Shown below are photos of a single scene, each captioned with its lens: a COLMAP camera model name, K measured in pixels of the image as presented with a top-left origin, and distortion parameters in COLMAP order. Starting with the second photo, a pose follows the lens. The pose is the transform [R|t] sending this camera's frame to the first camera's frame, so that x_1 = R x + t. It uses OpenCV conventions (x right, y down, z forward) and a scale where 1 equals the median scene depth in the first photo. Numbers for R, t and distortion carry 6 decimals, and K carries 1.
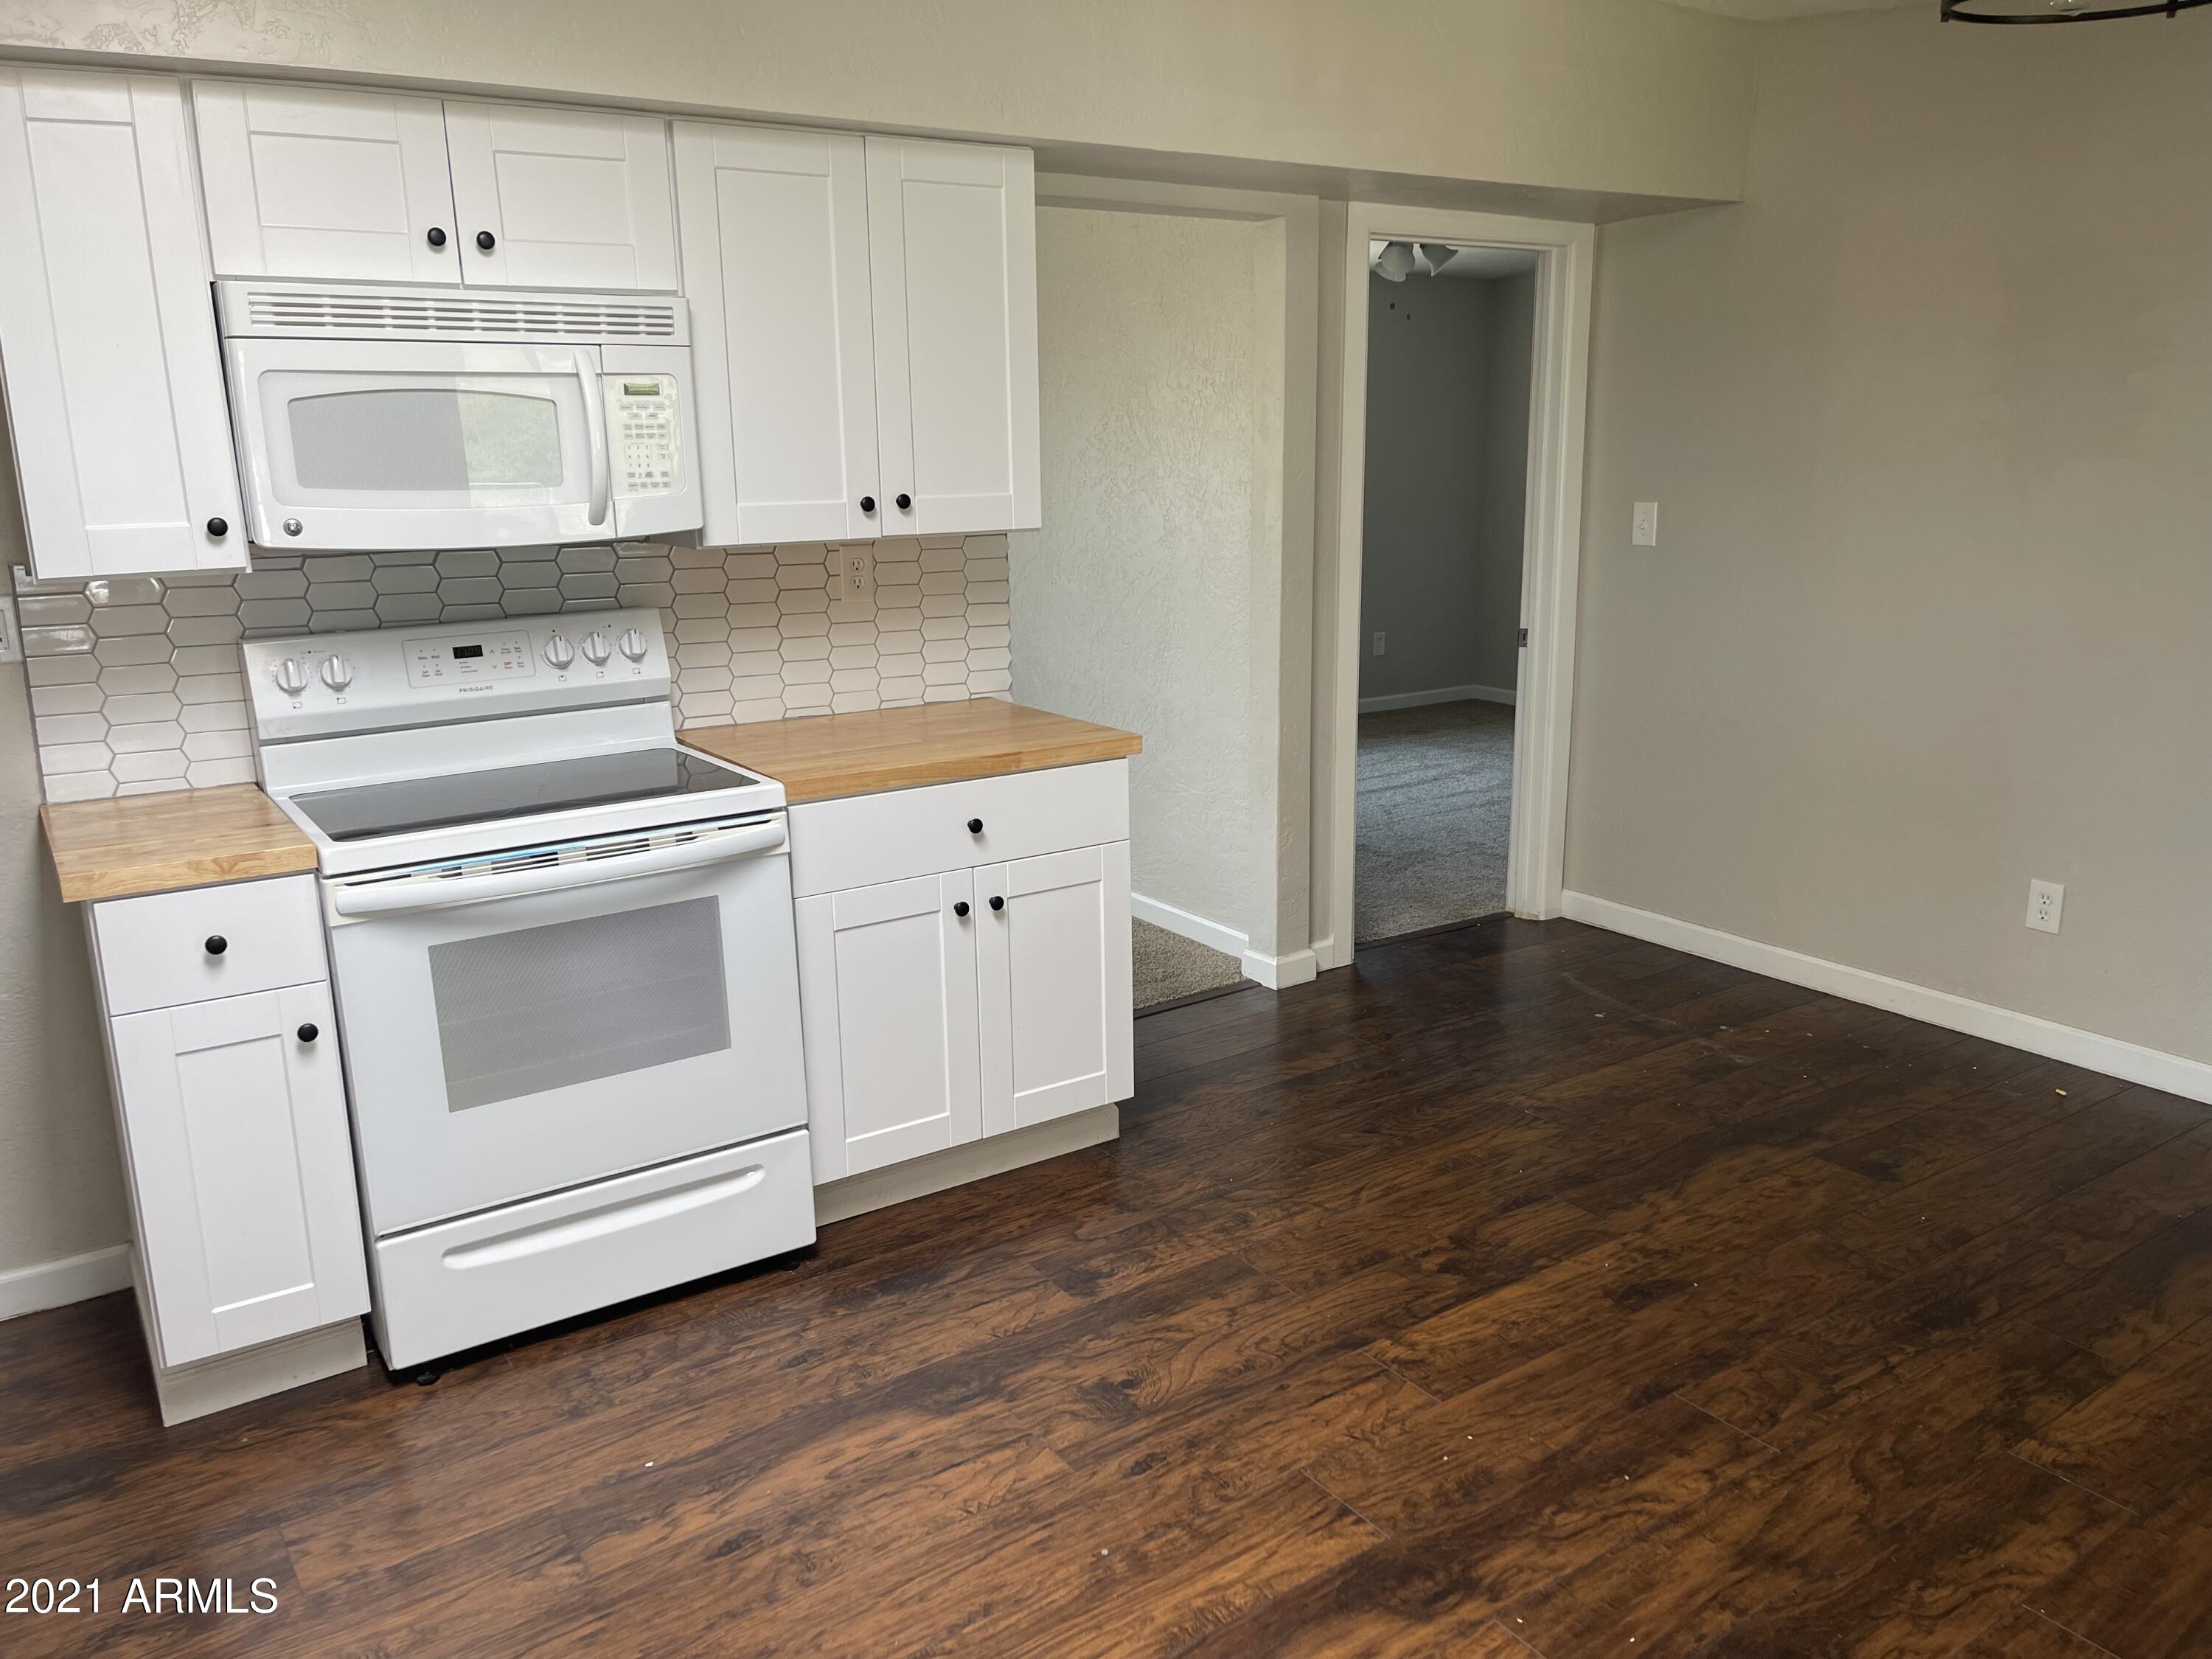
lens RADIAL K [[1661.5, 0, 1104.2], [0, 1661.5, 831.9], [0, 0, 1]] dist [0.069325, -0.090505]
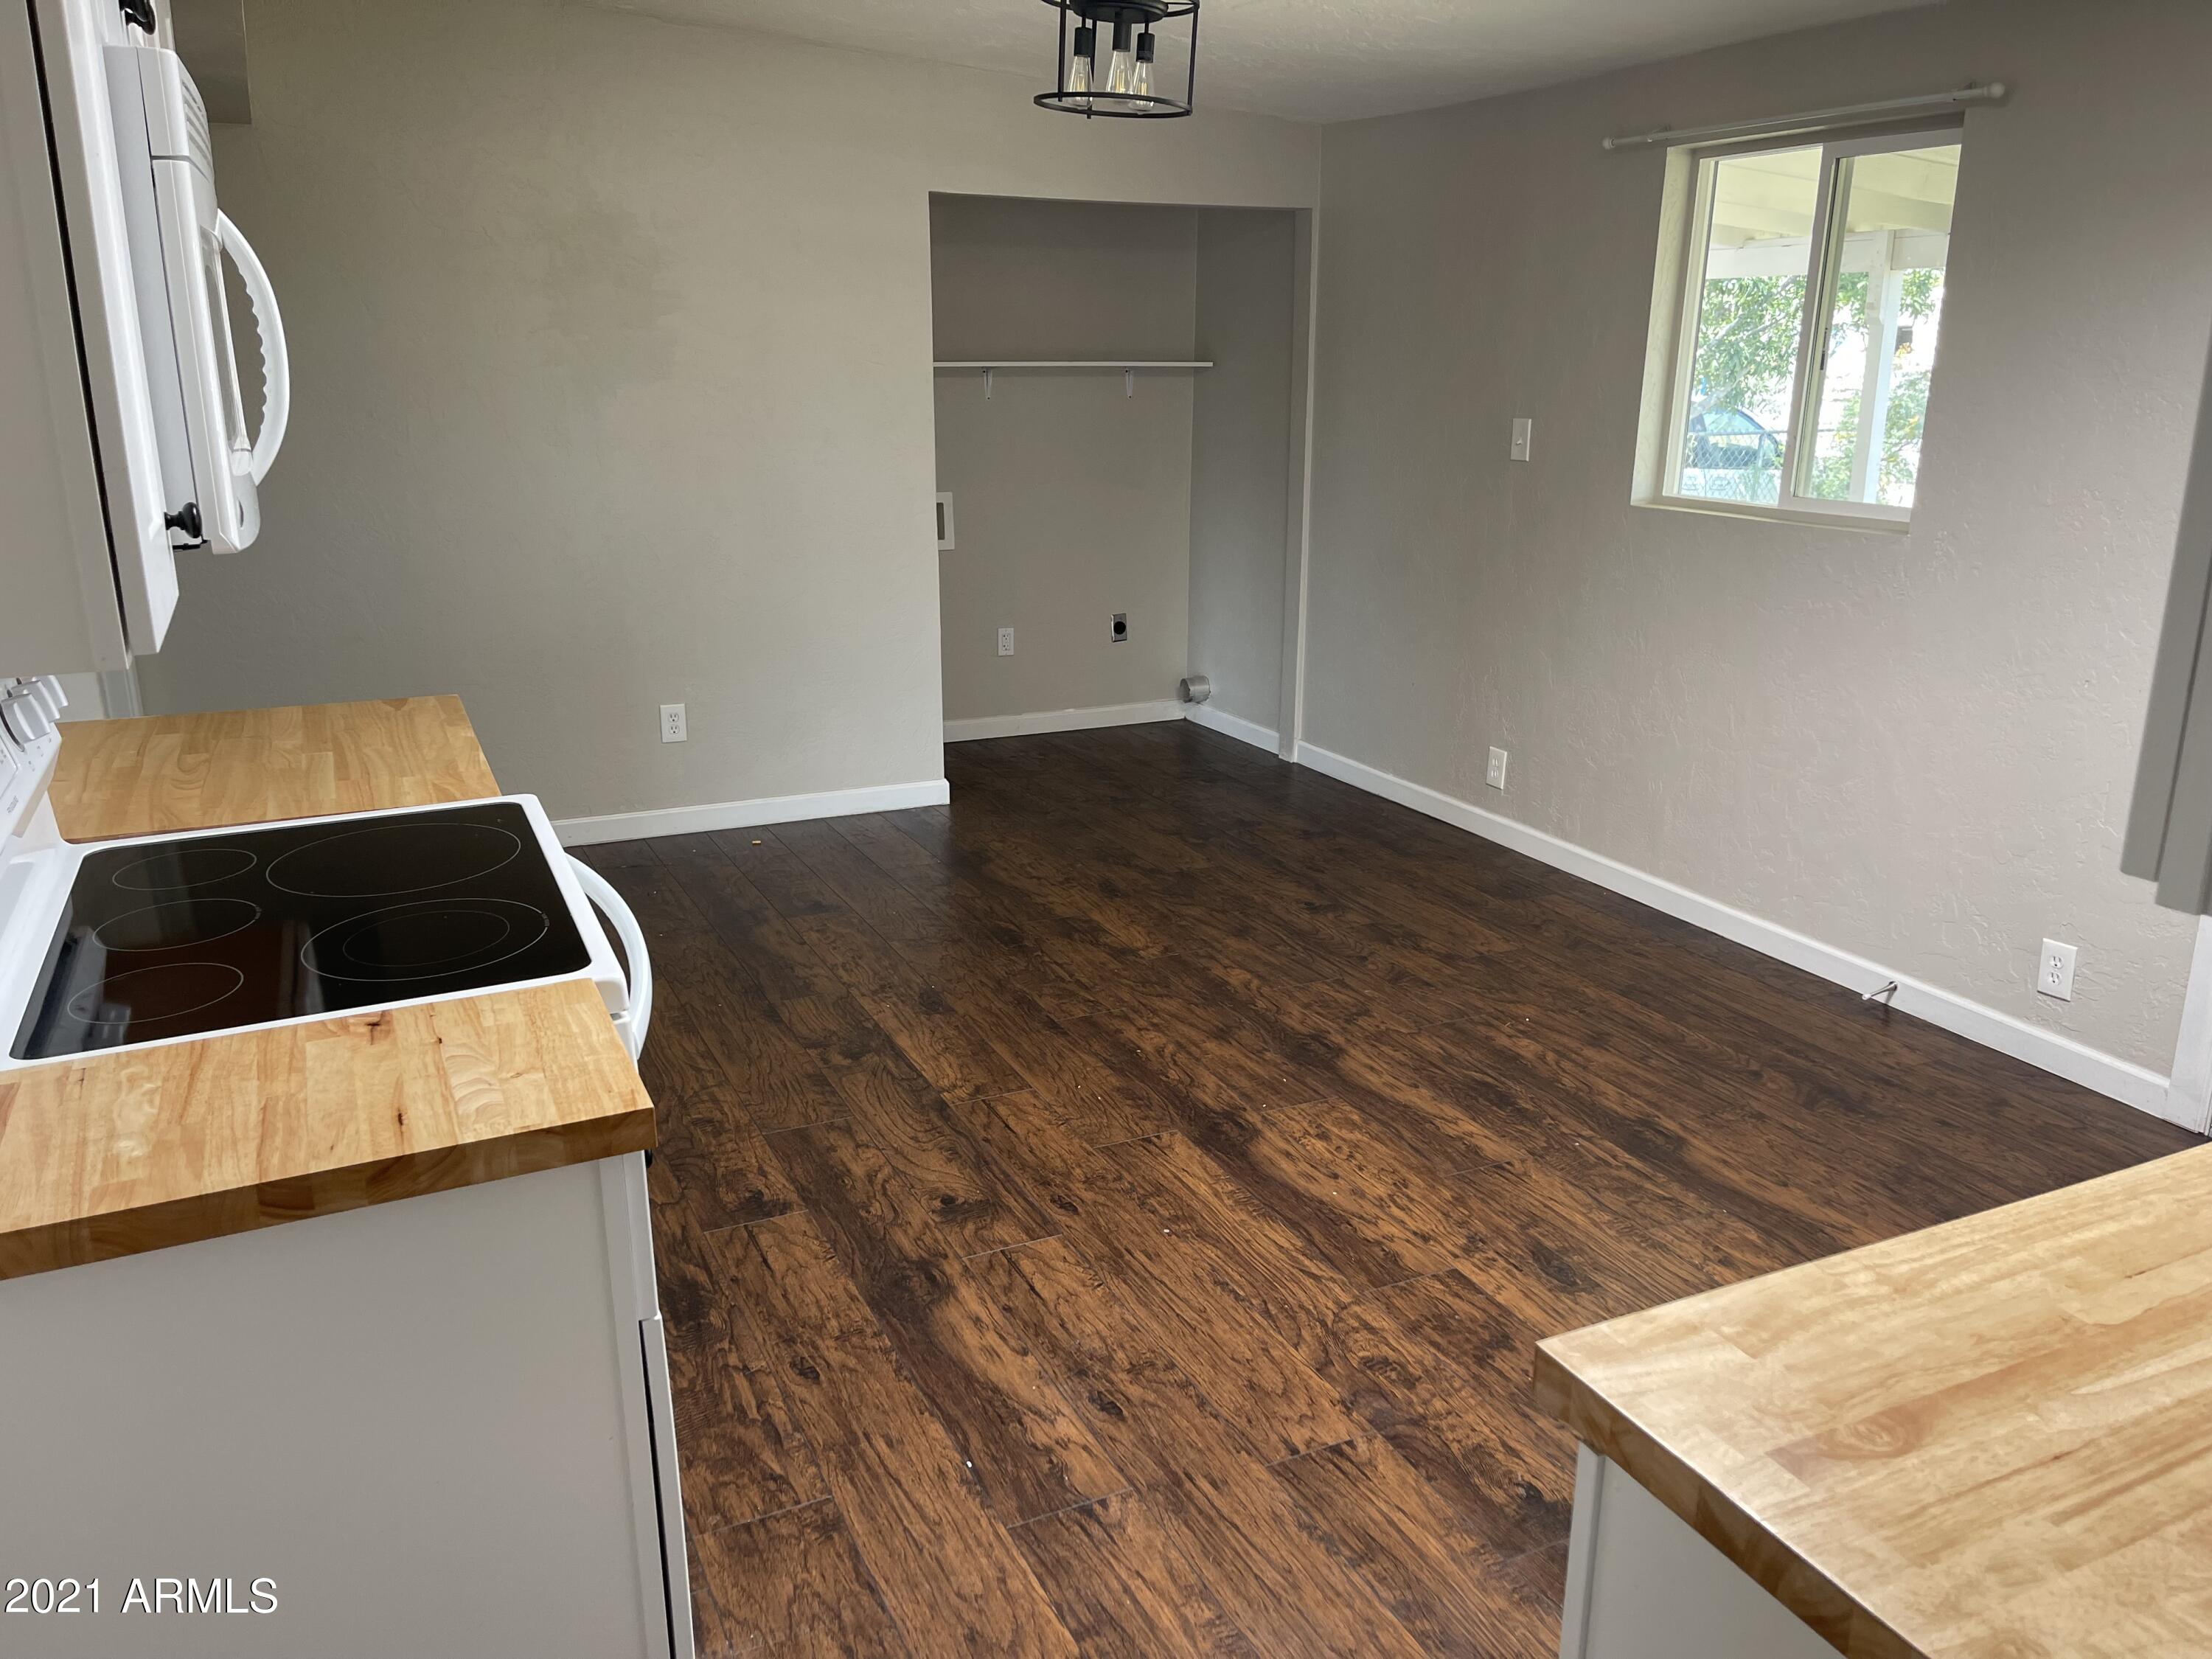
lens RADIAL K [[1661.5, 0, 1104.1], [0, 1661.5, 824.8], [0, 0, 1]] dist [0.069325, -0.090505]
pose [[0.154931, -0.258704, 0.953451, -0.992873], [0.228540, 0.948311, 0.220173, -0.137509], [-0.961127, 0.183790, 0.206047, 0.627686]]
